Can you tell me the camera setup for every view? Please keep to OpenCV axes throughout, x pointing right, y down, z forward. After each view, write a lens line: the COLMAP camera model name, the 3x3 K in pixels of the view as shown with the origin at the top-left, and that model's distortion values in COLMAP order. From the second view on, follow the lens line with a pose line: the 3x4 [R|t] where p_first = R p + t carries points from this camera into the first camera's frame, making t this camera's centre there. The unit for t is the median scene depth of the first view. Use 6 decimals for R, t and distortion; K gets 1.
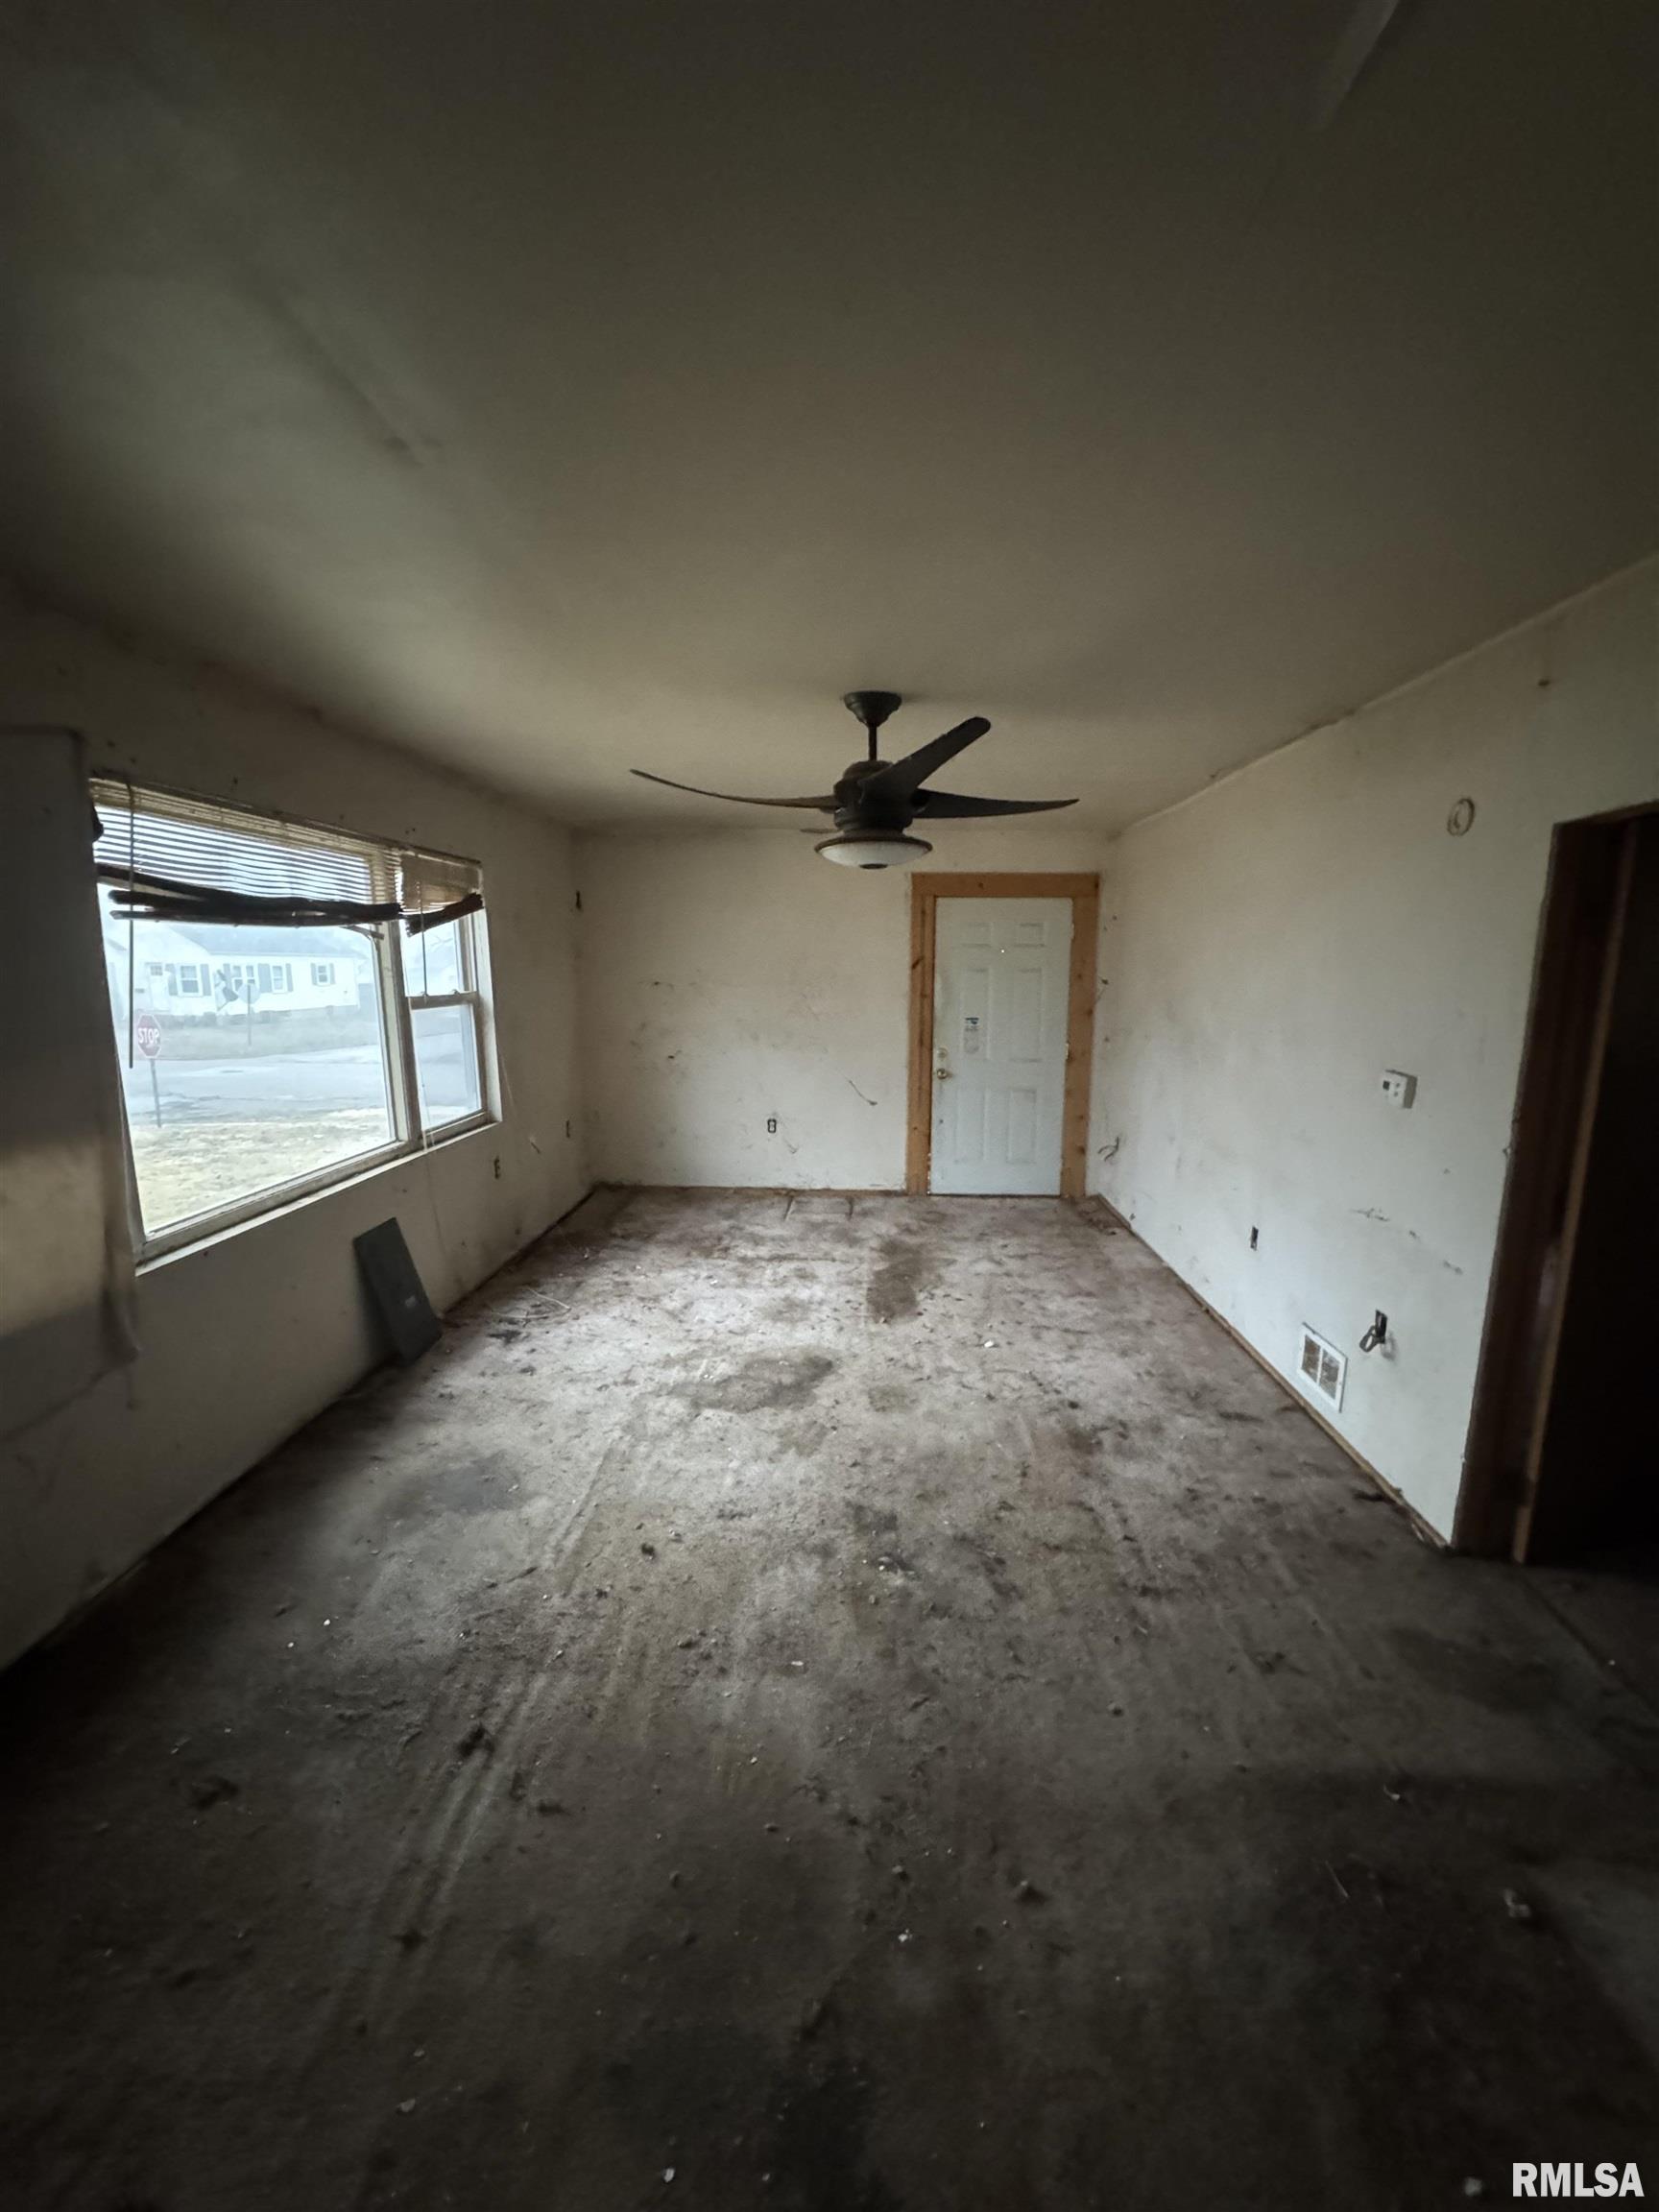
lens RADIAL K [[880.8, 0, 830.2], [0, 880.8, 1110.2], [0, 0, 1]] dist [-0.008774, 0.000726]
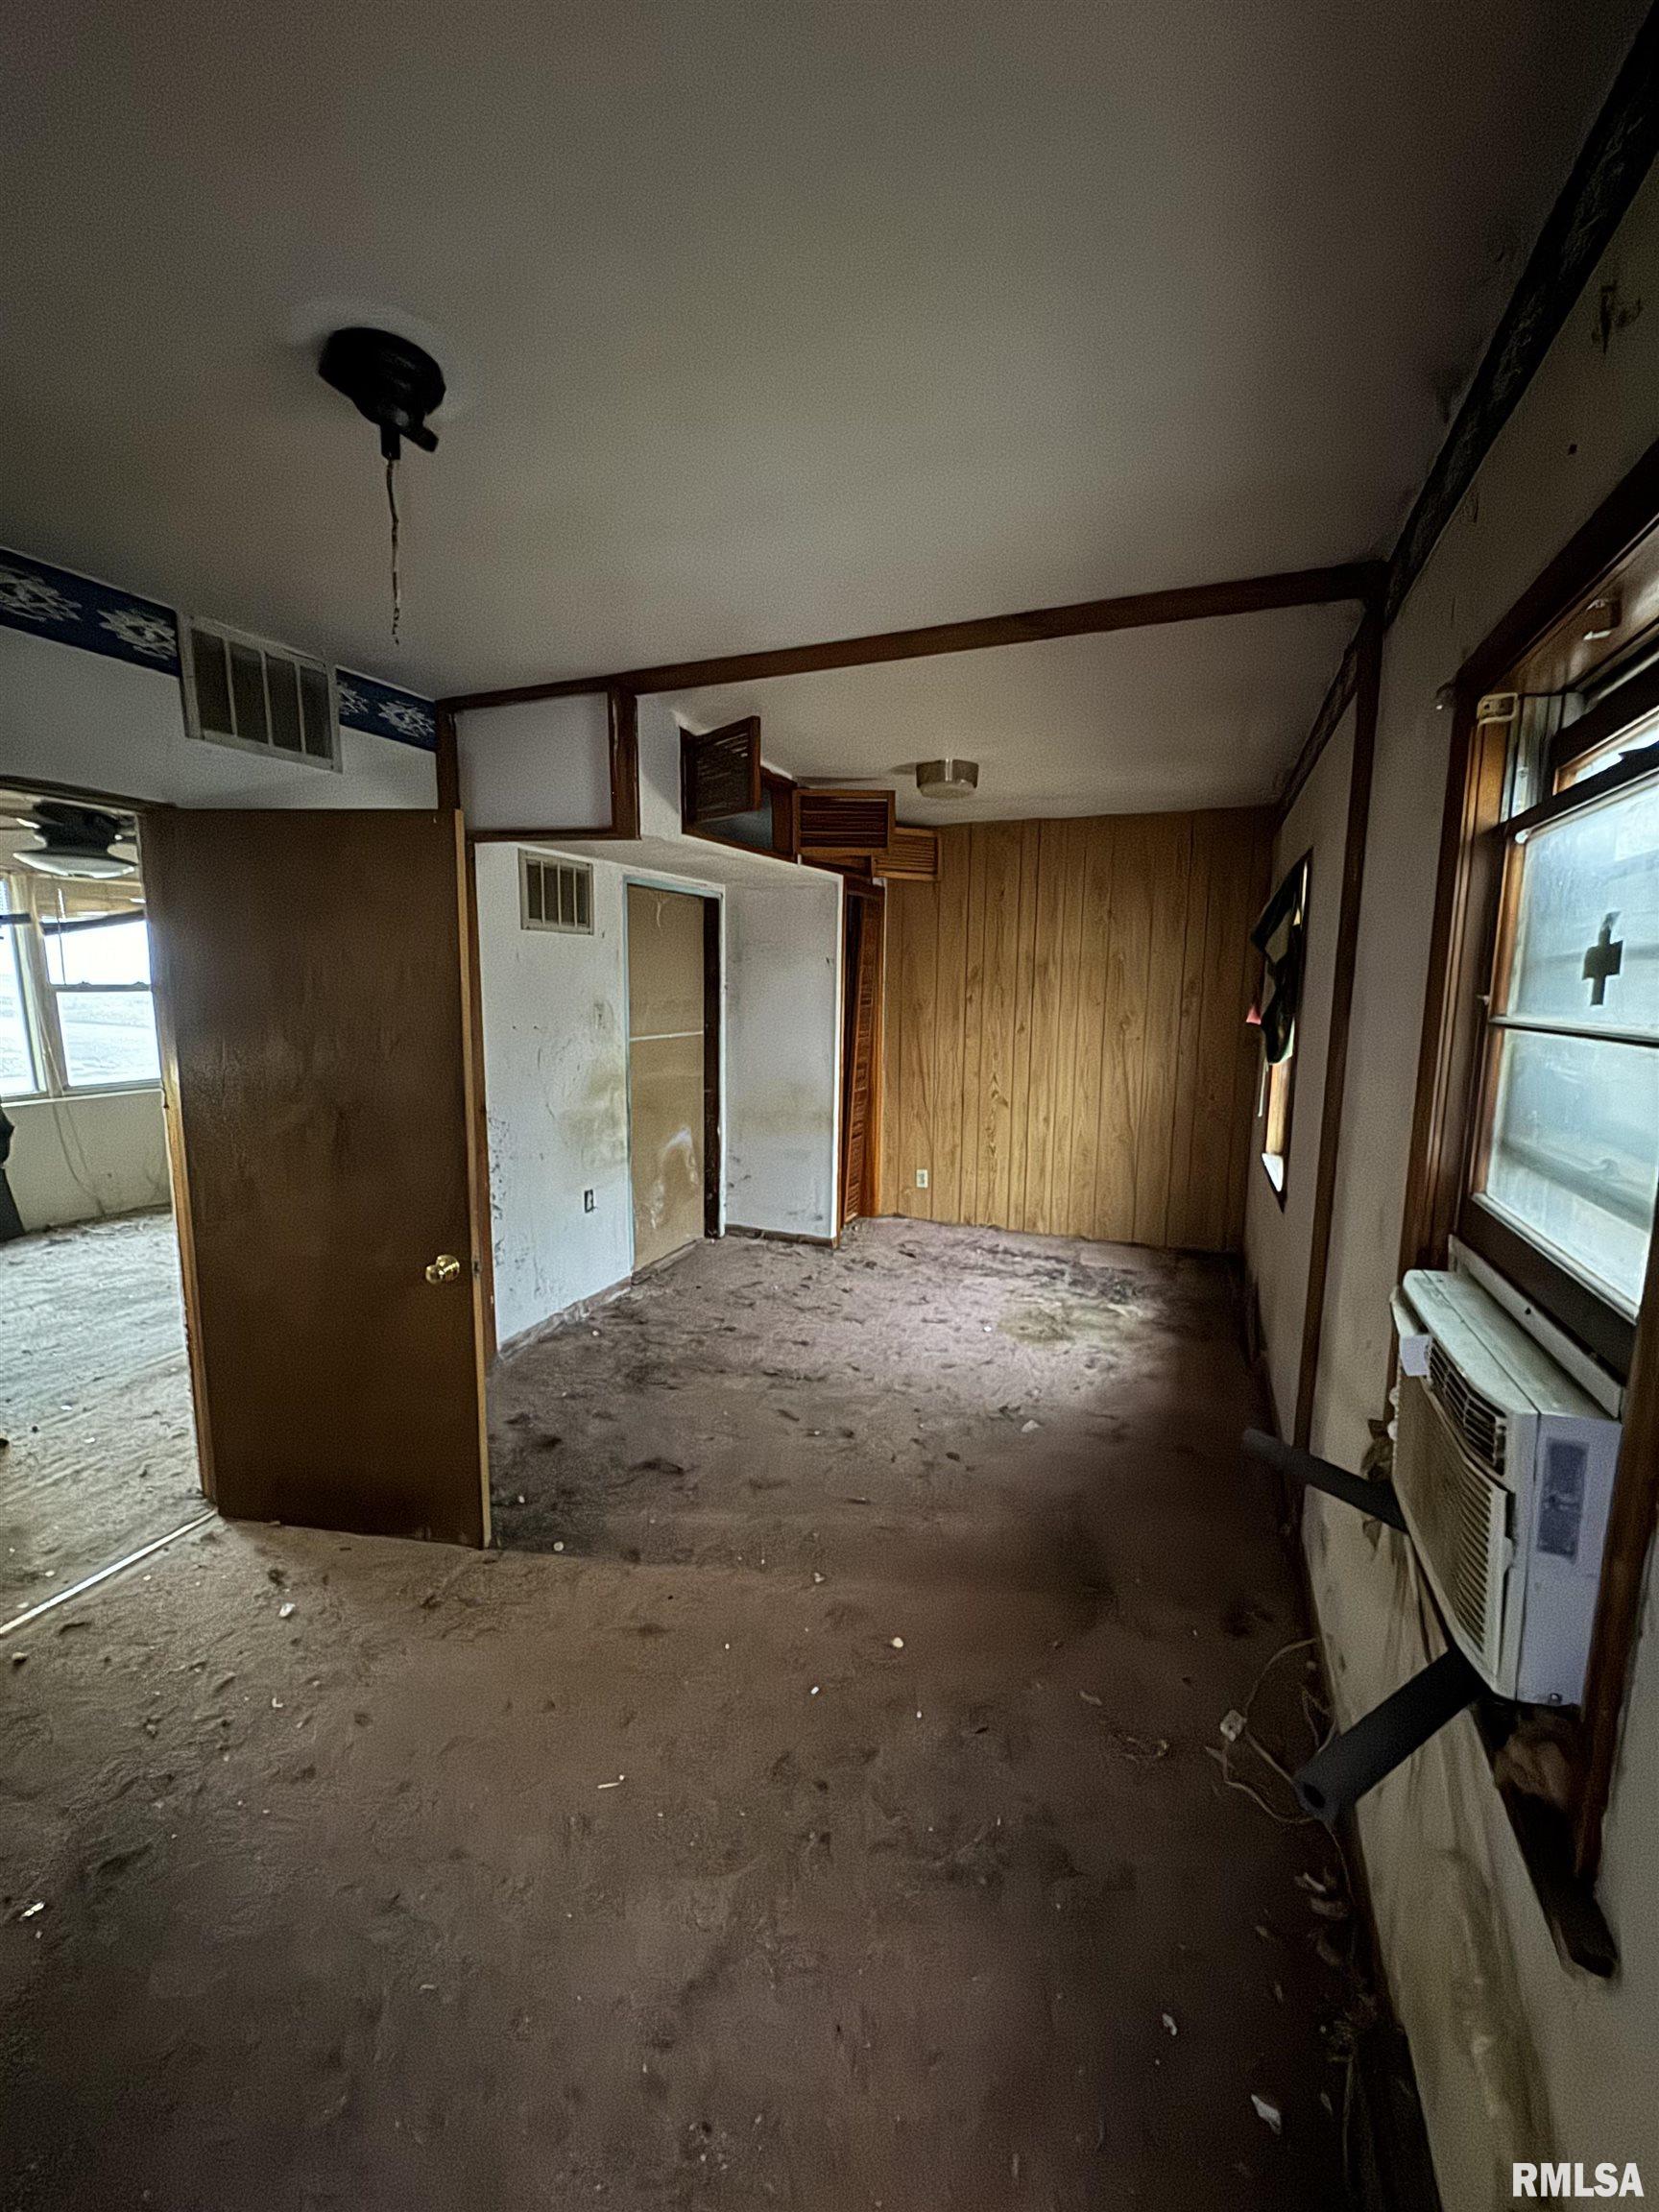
lens RADIAL K [[880.8, 0, 842.4], [0, 880.8, 1103.2], [0, 0, 1]] dist [-0.008774, 0.000726]
pose [[0.944489, 0.060934, -0.322844, 1.134752], [-0.070162, 0.997391, -0.017013, -0.008627], [0.320965, 0.038720, 0.946299, 0.135722]]
